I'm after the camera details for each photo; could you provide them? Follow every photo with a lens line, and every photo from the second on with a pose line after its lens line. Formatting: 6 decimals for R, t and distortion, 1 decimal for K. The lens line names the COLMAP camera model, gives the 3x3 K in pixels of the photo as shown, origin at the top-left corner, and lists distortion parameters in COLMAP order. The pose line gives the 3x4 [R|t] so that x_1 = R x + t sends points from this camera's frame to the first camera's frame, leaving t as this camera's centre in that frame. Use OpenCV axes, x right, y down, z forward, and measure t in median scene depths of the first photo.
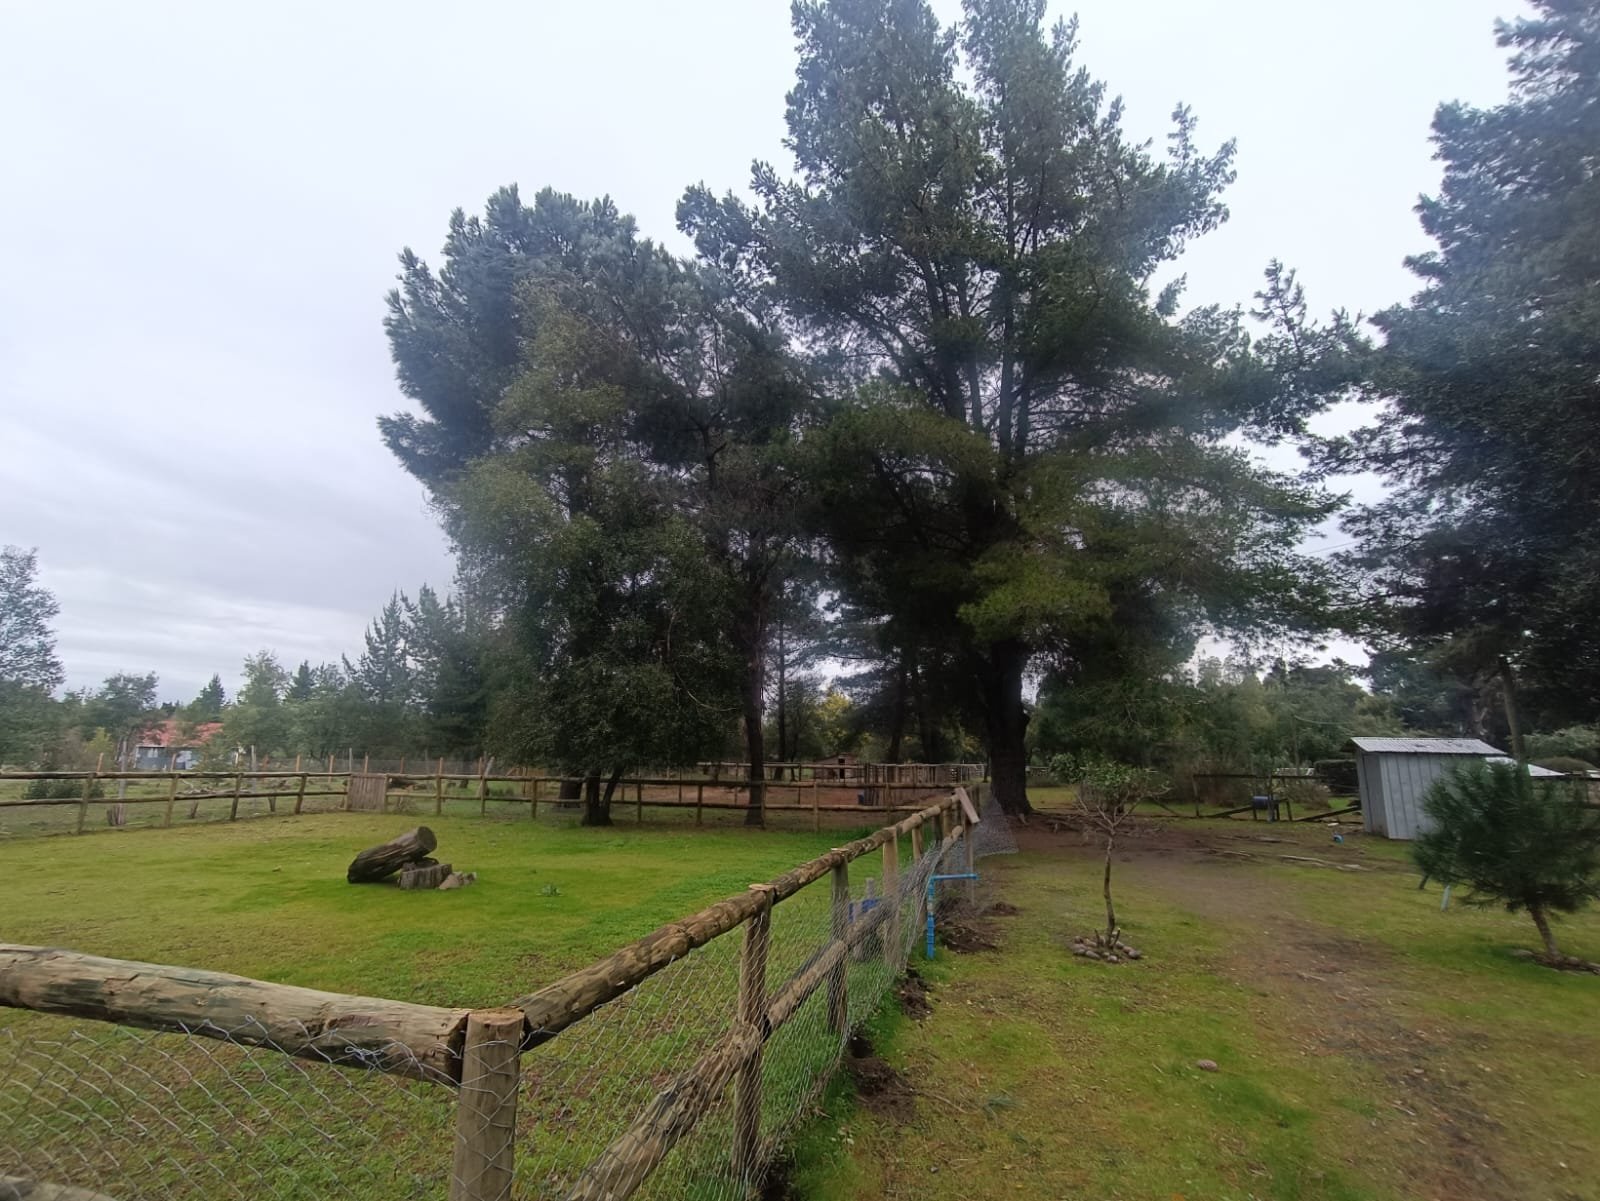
lens RADIAL K [[760.1, 0, 746.3], [0, 760.1, 605.7], [0, 0, 1]] dist [-0.001848, -0.005169]
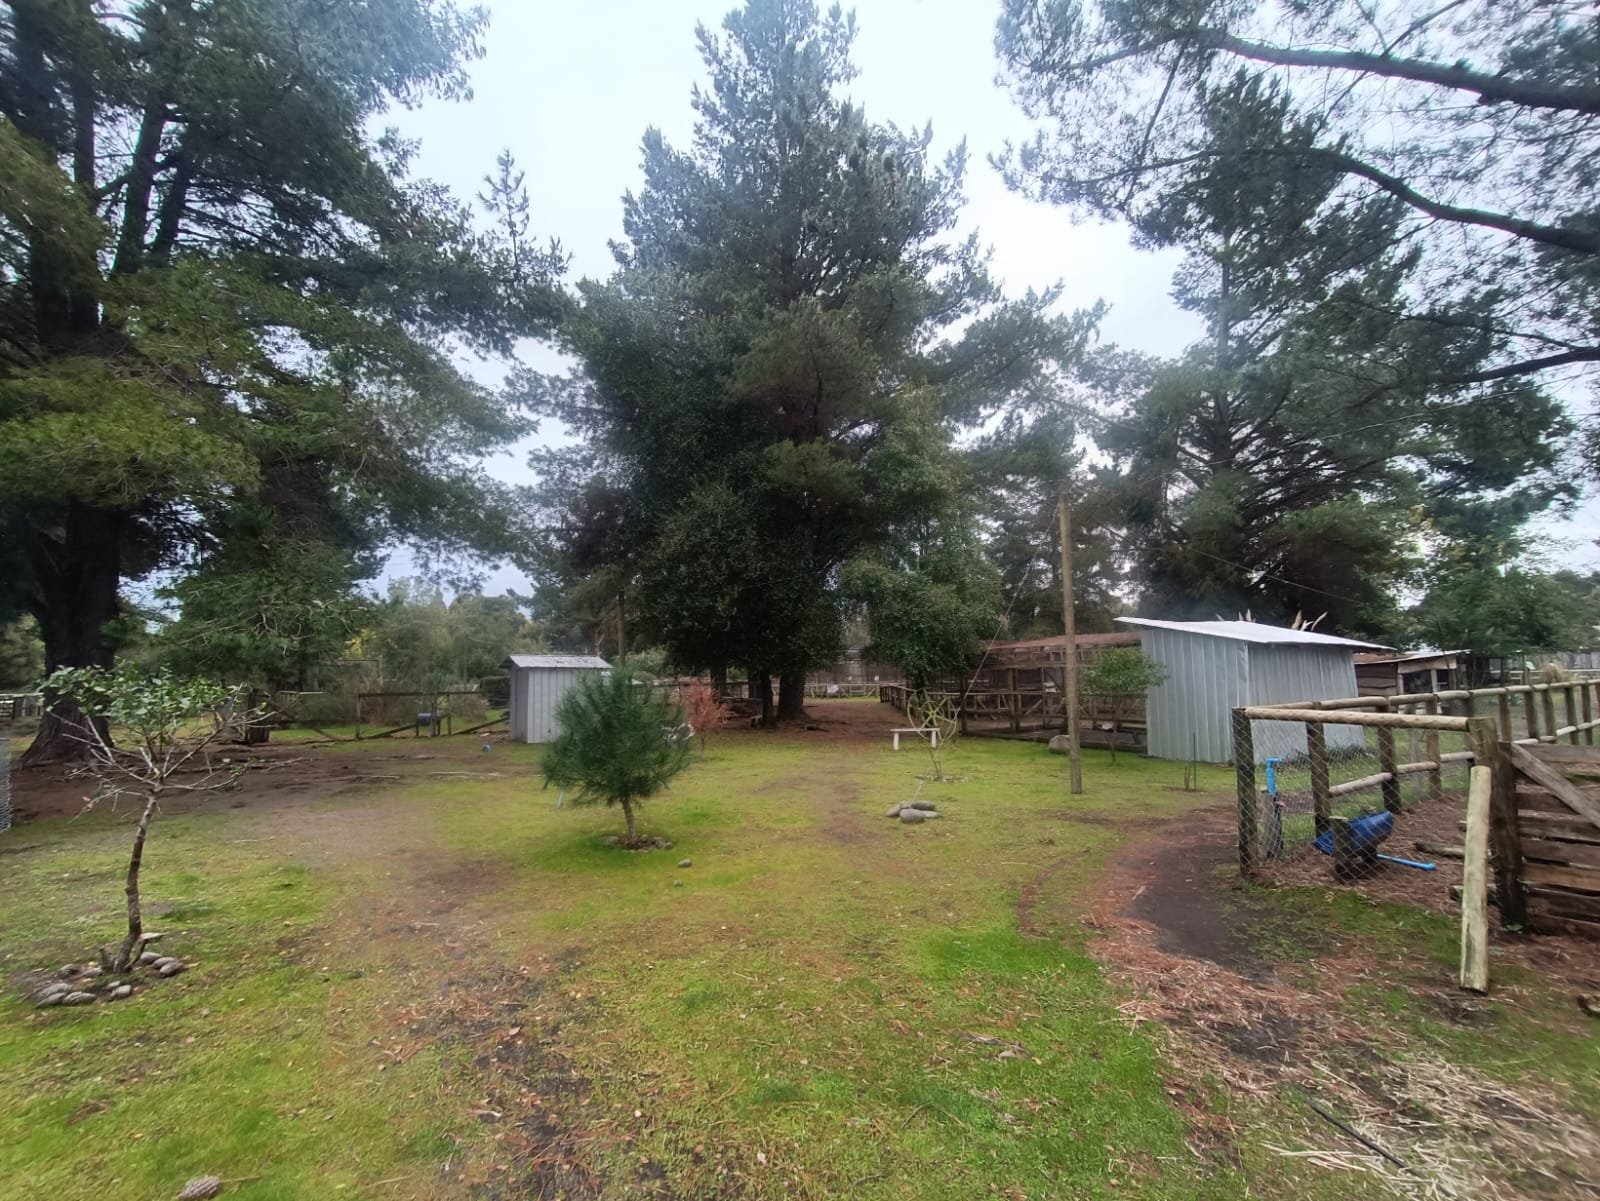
lens RADIAL K [[735.8, 0, 801.5], [0, 735.8, 612.3], [0, 0, 1]] dist [-0.001186, 0.000311]
pose [[0.507165, 0.054114, 0.860148, 0.100310], [-0.145277, 0.989113, 0.023431, 0.028177], [-0.849516, -0.136844, 0.509506, 0.115127]]
